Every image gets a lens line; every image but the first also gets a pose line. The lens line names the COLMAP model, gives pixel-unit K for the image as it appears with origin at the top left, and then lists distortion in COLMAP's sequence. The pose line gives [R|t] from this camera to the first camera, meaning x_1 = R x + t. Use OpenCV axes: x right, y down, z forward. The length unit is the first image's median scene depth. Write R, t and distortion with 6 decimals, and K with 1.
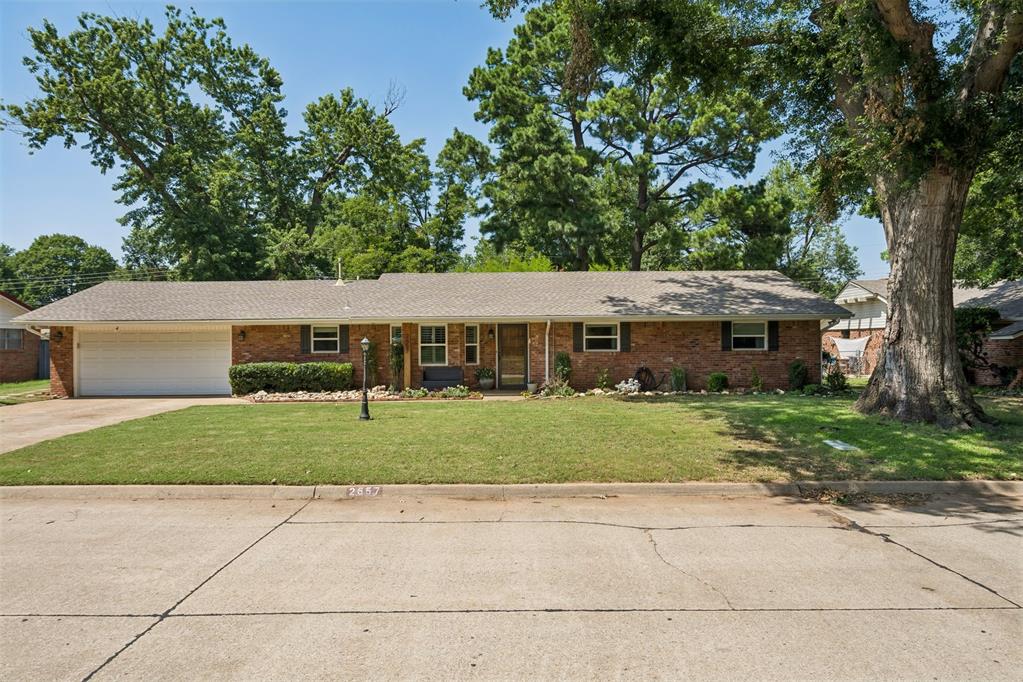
lens RADIAL K [[665.5, 0, 512.9], [0, 665.5, 342.6], [0, 0, 1]] dist [0.005576, -0.003112]
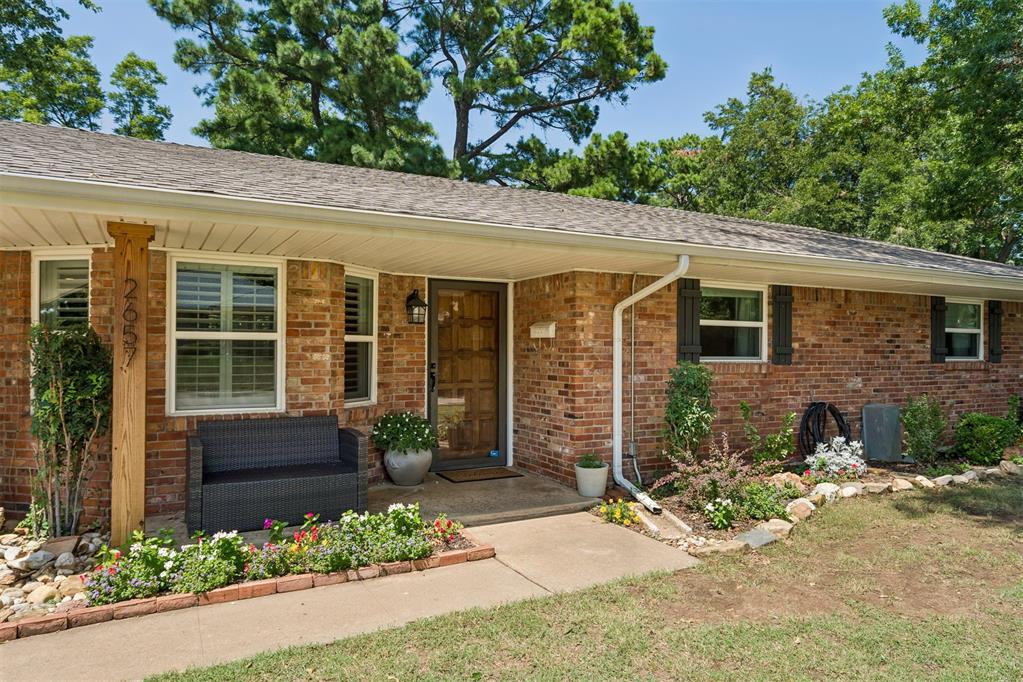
lens RADIAL K [[647.4, 0, 507.6], [0, 647.4, 349.6], [0, 0, 1]] dist [0.014625, -0.006382]
pose [[0.895875, 0.012349, 0.444134, -0.132461], [-0.008363, 0.999905, -0.010933, 0.010657], [-0.444227, 0.006080, 0.895894, 0.700220]]
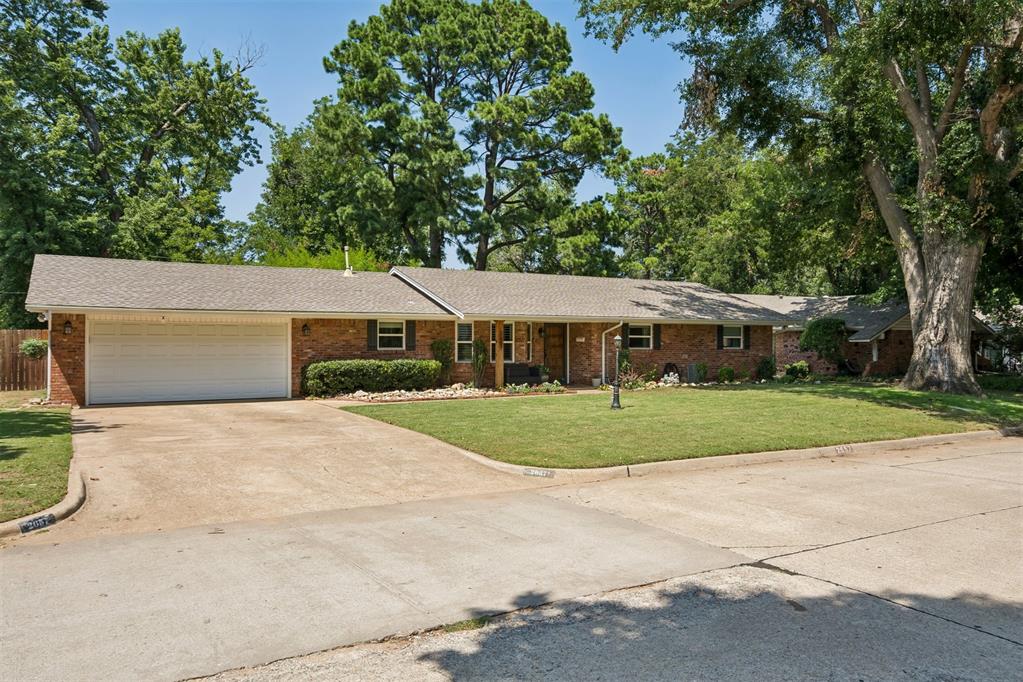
lens RADIAL K [[737.0, 0, 507.9], [0, 737.0, 338.3], [0, 0, 1]] dist [0.008639, 0.001772]
pose [[0.869870, 0.011366, 0.493149, -0.654948], [-0.008467, 0.999931, -0.008110, 0.006275], [-0.493208, 0.002880, 0.869907, 0.013634]]
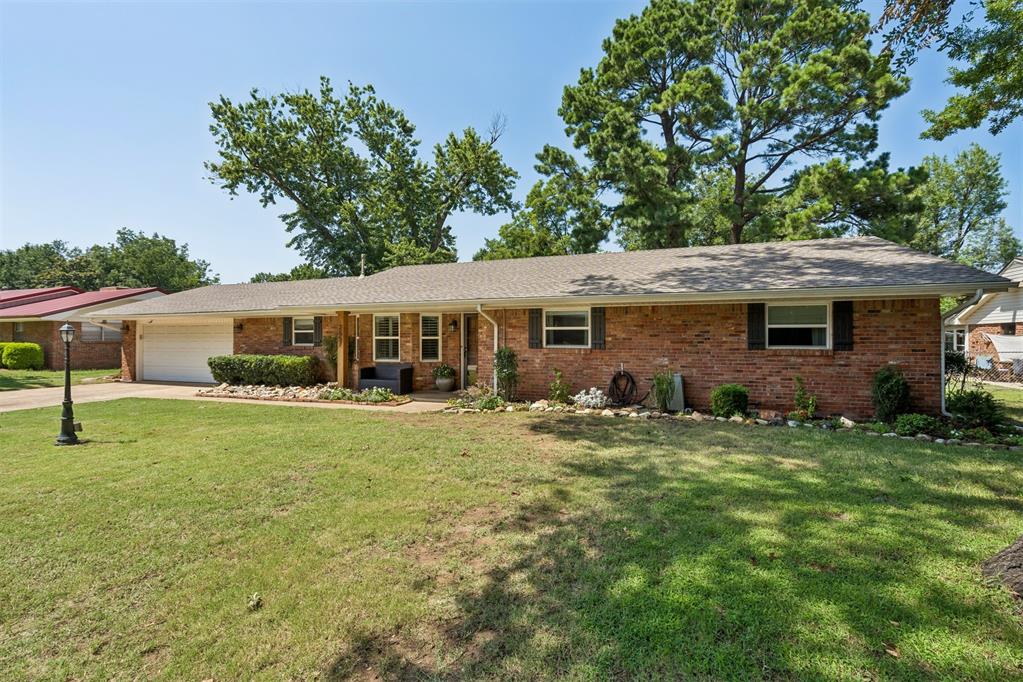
lens RADIAL K [[463.0, 0, 512.2], [0, 463.0, 336.8], [0, 0, 1]] dist [-0.005203, 0.002178]
pose [[0.933775, 0.004649, -0.357829, 0.248833], [-0.006717, 0.999967, -0.004537, 0.003646], [0.357797, 0.006640, 0.933776, 0.477417]]
